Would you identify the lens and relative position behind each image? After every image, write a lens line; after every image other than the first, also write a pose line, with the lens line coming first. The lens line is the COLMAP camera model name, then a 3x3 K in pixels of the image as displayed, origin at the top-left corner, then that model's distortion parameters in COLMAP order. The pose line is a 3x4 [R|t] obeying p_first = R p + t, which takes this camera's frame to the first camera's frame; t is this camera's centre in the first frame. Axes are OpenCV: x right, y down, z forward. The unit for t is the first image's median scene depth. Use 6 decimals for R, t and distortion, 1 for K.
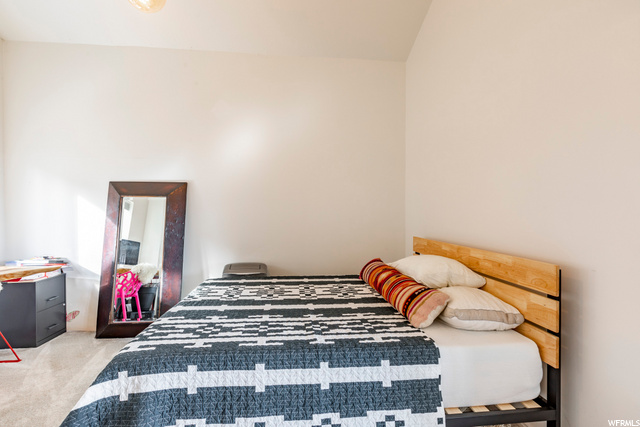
lens RADIAL K [[284.5, 0, 318.8], [0, 284.5, 213.1], [0, 0, 1]] dist [0.001398, -0.000531]
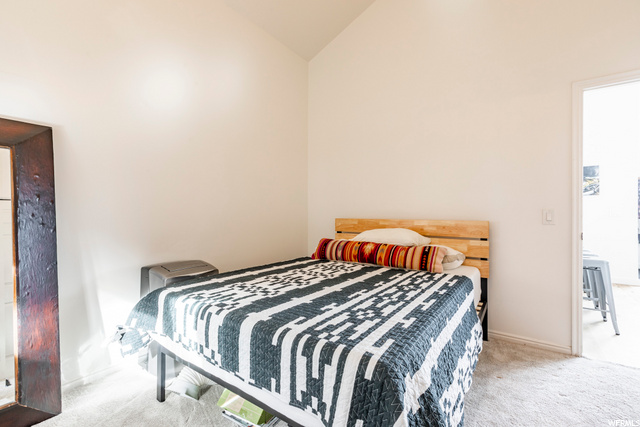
lens RADIAL K [[284.5, 0, 318.8], [0, 284.5, 213.1], [0, 0, 1]] dist [0.001398, -0.000531]
pose [[0.661611, -0.003259, 0.749840, -1.052202], [0.004658, 0.999989, 0.000236, 0.108970], [-0.749833, 0.003337, 0.661619, 0.524511]]
